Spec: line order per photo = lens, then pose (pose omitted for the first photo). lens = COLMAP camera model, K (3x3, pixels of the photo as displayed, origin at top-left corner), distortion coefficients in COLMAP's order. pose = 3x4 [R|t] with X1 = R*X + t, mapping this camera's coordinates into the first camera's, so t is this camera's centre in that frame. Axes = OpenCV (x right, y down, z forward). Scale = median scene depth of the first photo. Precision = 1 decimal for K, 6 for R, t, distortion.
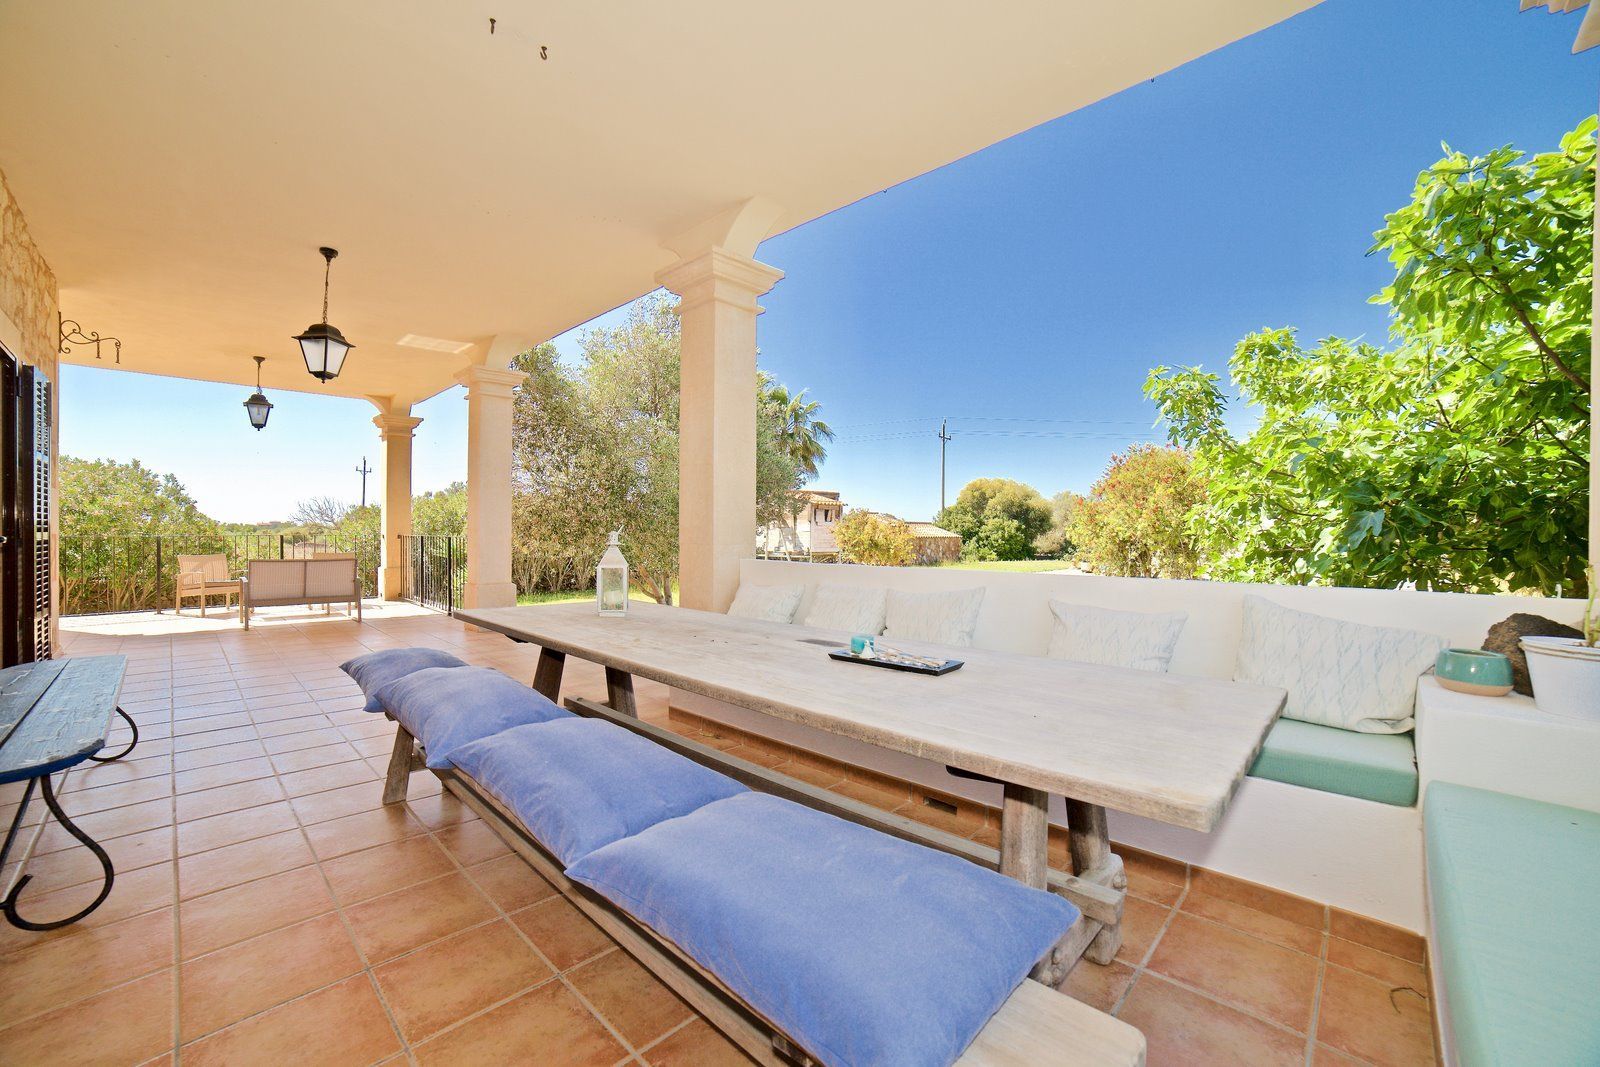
lens RADIAL K [[657.3, 0, 795.9], [0, 657.3, 532.1], [0, 0, 1]] dist [-0.101669, 0.038508]
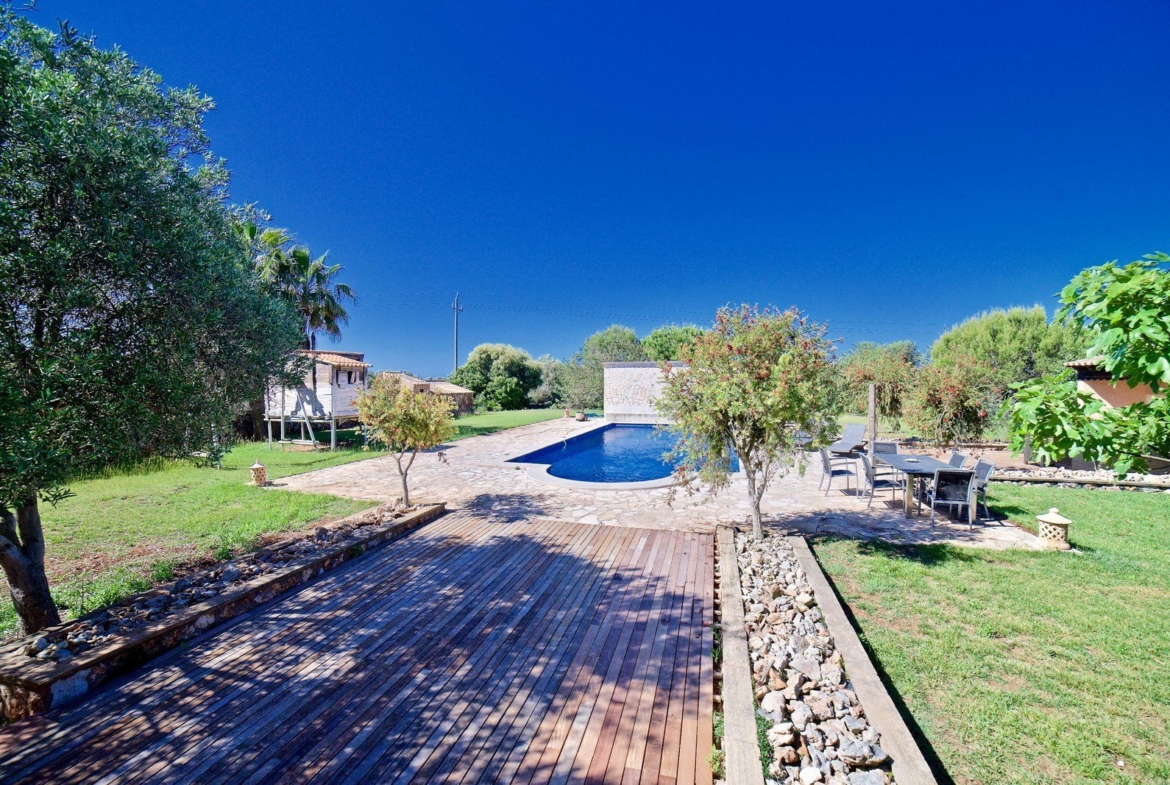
lens RADIAL K [[480.6, 0, 582.0], [0, 480.6, 391.5], [0, 0, 1]] dist [-0.101669, 0.038508]
pose [[0.878586, -0.018529, 0.477224, 0.009402], [0.010169, 0.999746, 0.020095, -0.008723], [-0.477476, -0.012802, 0.878552, 0.129504]]
